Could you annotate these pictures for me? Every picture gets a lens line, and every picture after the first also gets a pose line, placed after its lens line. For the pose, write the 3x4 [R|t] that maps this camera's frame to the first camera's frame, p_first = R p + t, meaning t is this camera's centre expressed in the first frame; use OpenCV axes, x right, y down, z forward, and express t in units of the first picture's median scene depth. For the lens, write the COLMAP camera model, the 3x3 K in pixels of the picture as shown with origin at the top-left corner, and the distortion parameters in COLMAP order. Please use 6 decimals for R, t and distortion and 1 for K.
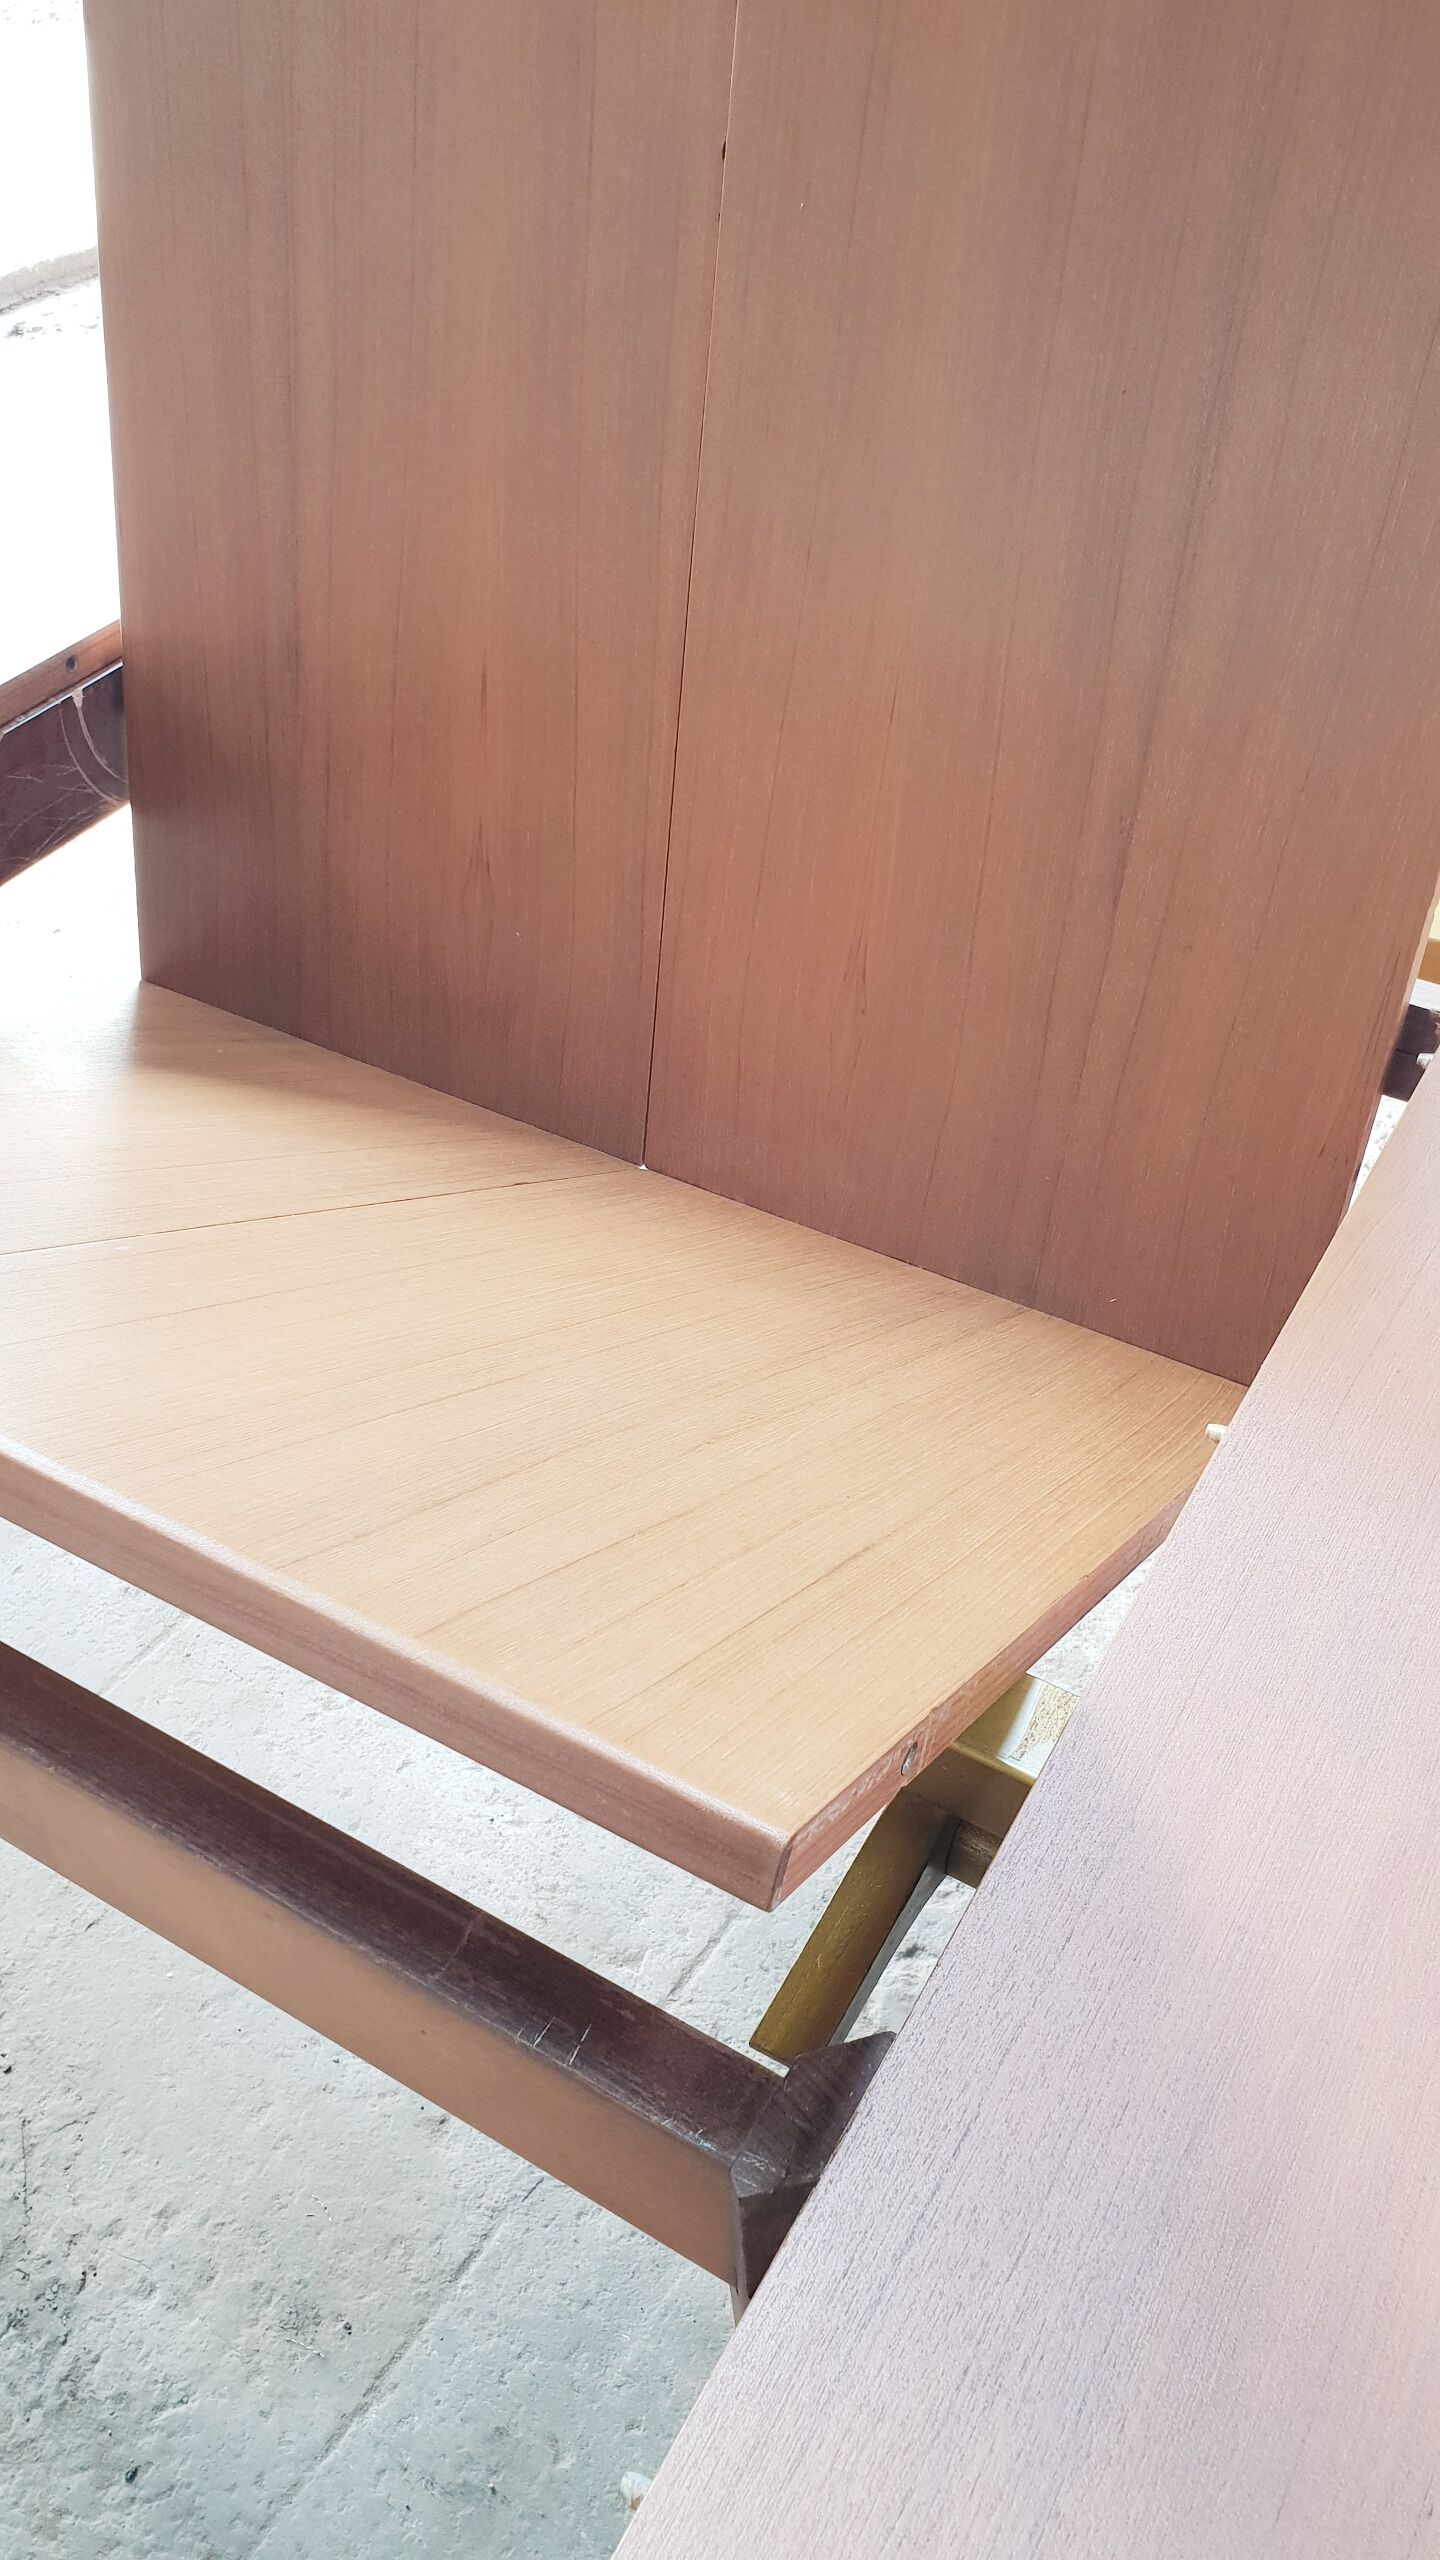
lens RADIAL K [[2006.5, 0, 698.7], [0, 2006.5, 1262.2], [0, 0, 1]] dist [-0.012812, 0.035570]
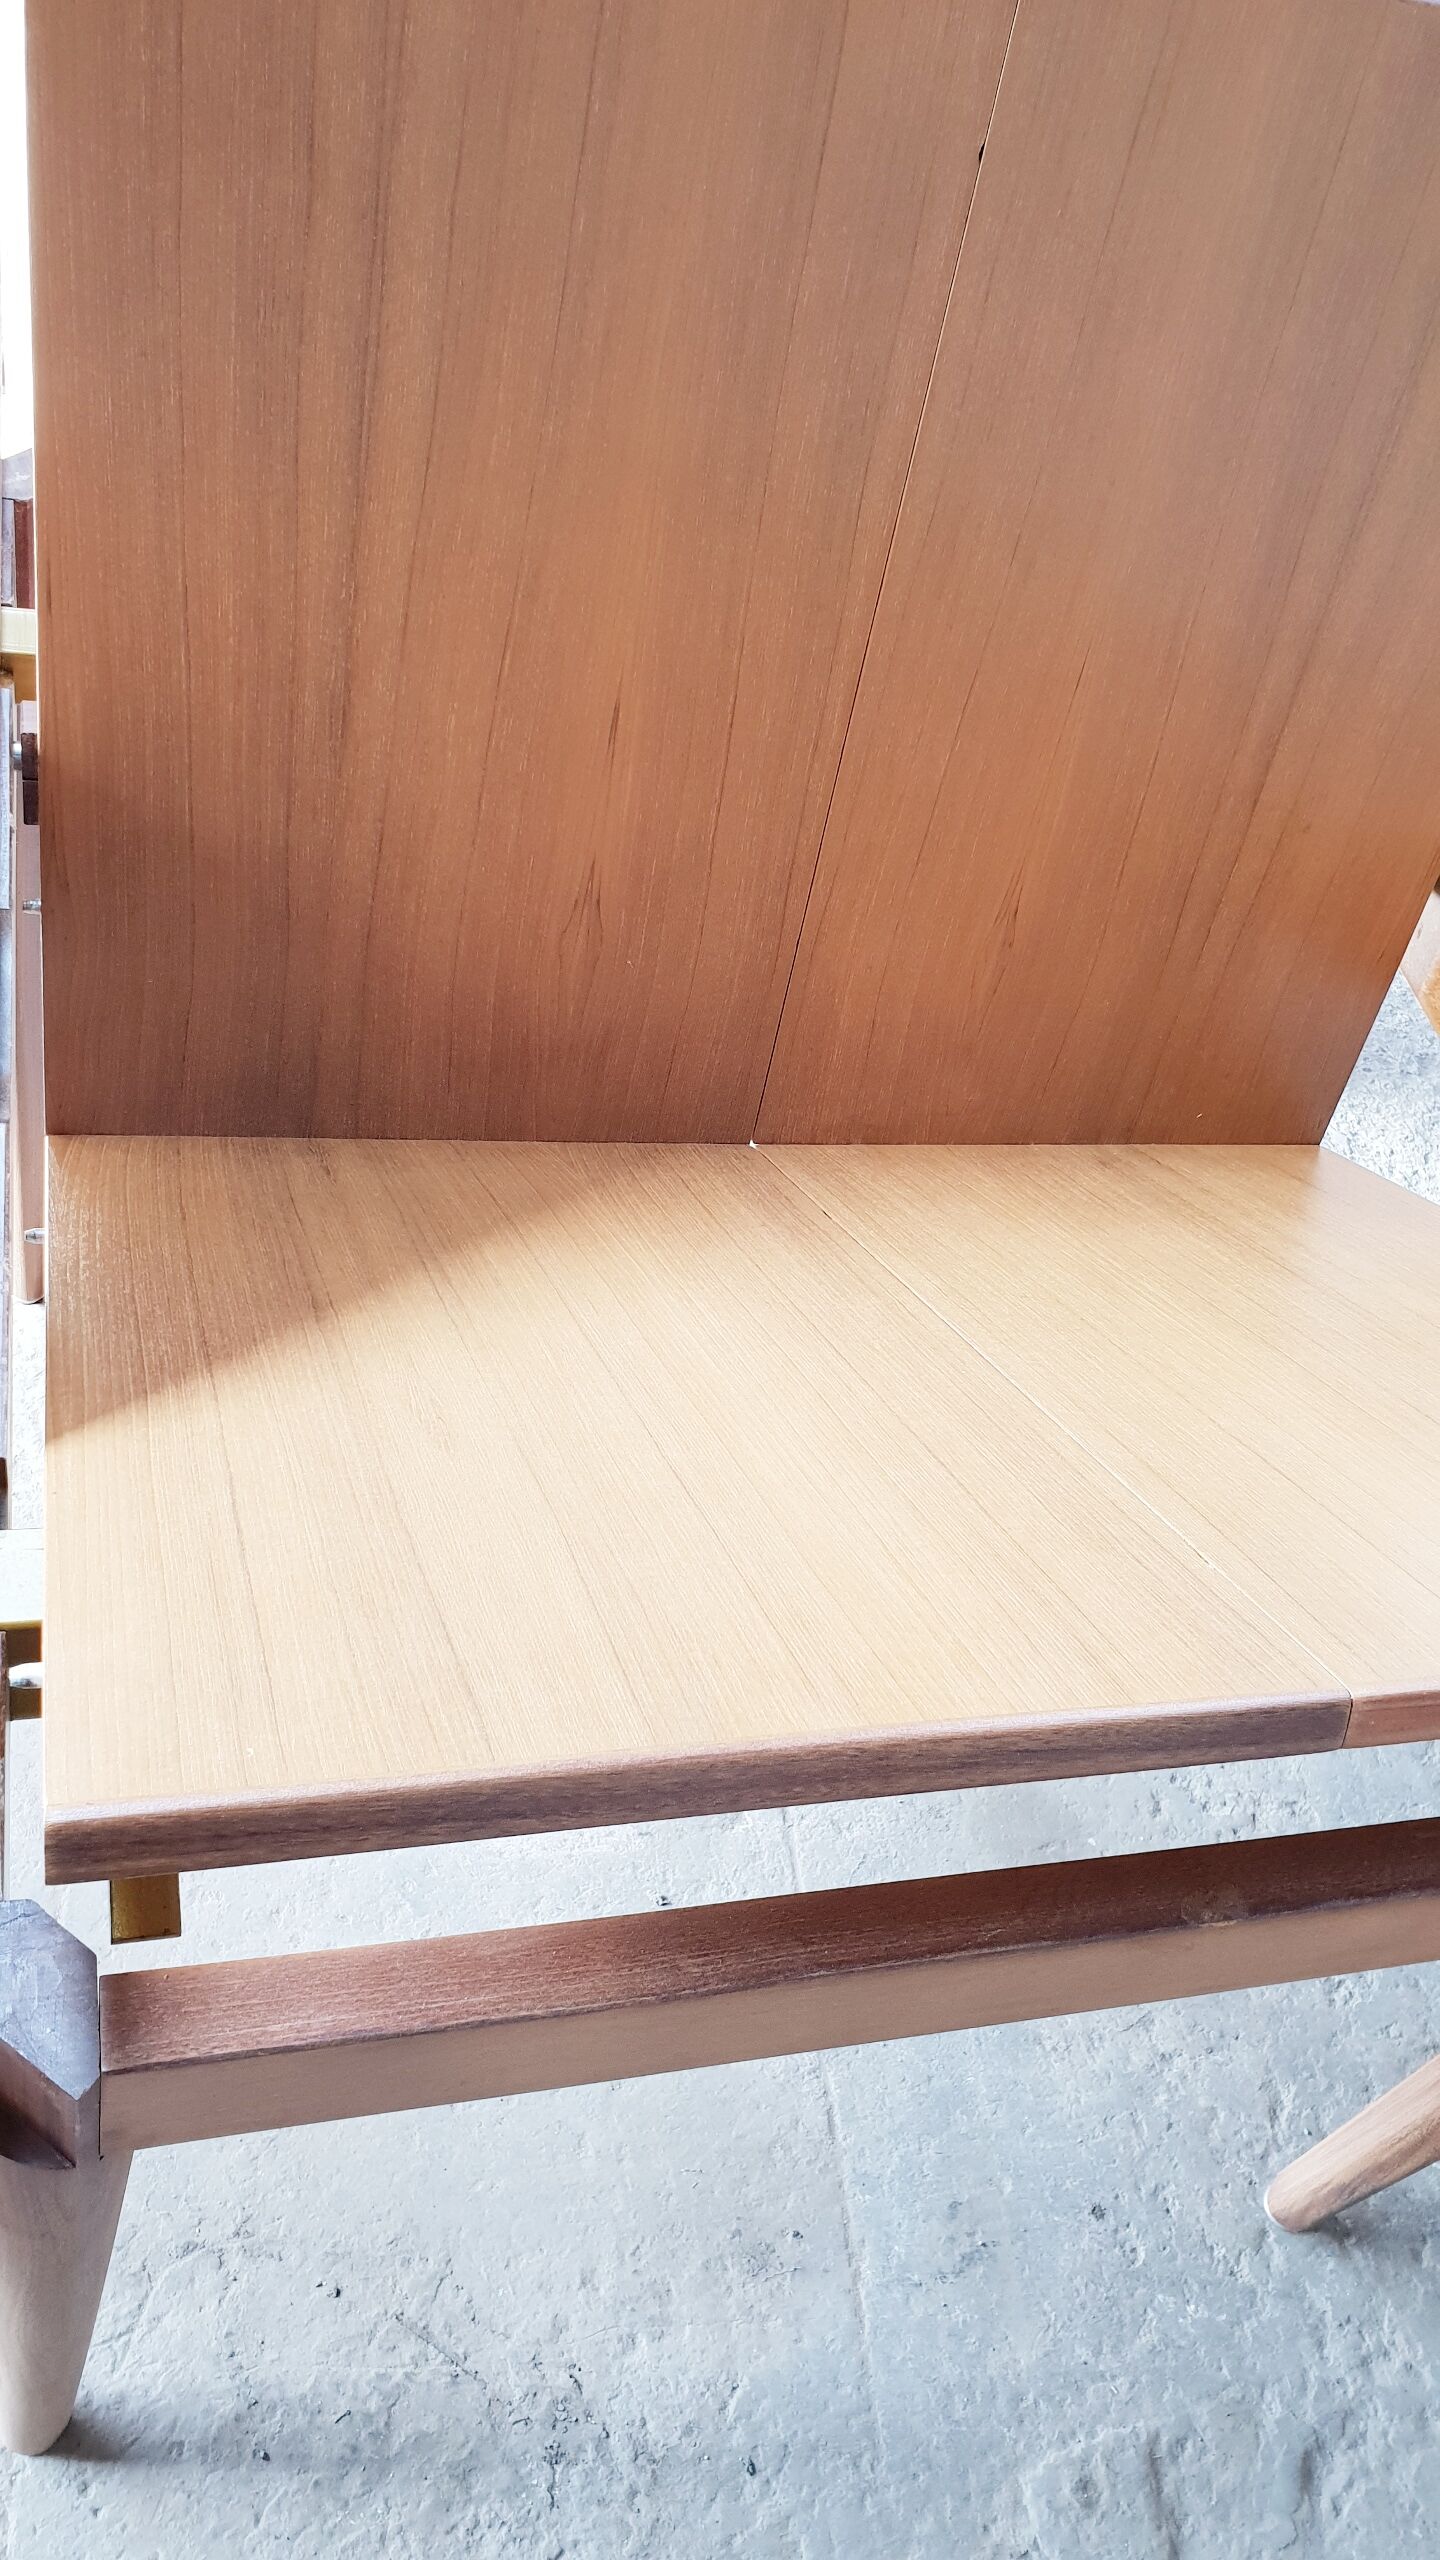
lens RADIAL K [[2006.5, 0, 700.2], [0, 2006.5, 1287.1], [0, 0, 1]] dist [-0.012812, 0.035570]
pose [[0.704383, -0.399740, 0.586560, -0.672409], [0.265492, 0.914740, 0.304573, -0.297852], [-0.658300, -0.058809, 0.750455, 0.256466]]
